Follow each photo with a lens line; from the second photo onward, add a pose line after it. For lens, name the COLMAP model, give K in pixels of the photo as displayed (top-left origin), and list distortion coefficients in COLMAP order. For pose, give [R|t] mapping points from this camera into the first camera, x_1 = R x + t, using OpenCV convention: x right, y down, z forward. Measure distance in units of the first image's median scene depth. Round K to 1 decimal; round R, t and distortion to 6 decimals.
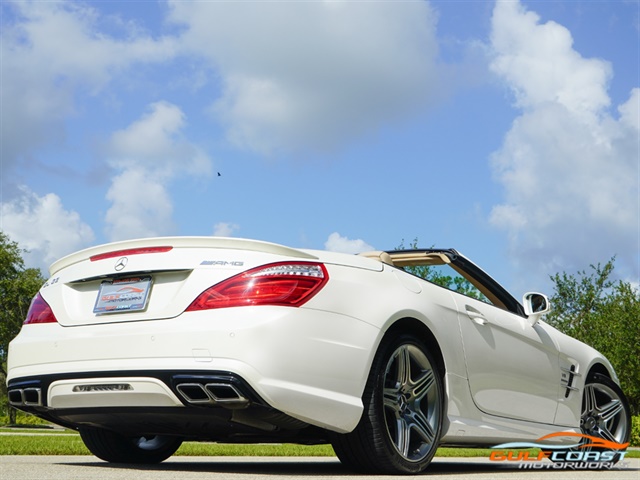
lens RADIAL K [[1279.2, 0, 312.1], [0, 1279.2, 212.7], [0, 0, 1]] dist [0.041287, -0.413102]
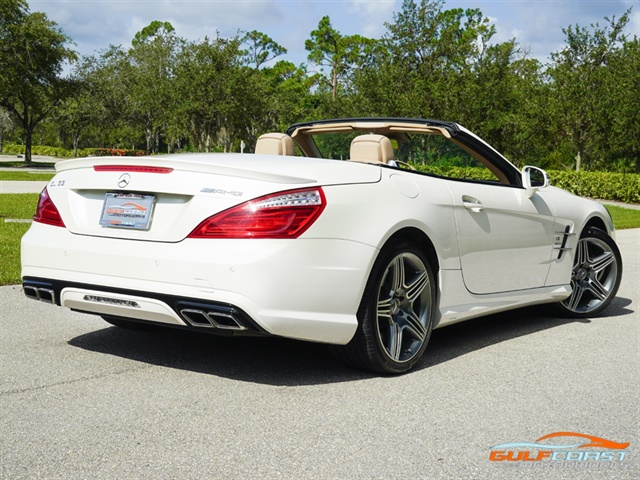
lens RADIAL K [[1279.2, 0, 312.1], [0, 1279.2, 212.7], [0, 0, 1]] dist [0.041287, -0.413102]
pose [[0.999889, 0.006340, -0.013512, 0.015149], [-0.002362, 0.961105, 0.276173, -0.218160], [0.014738, -0.276111, 0.961013, 0.010686]]
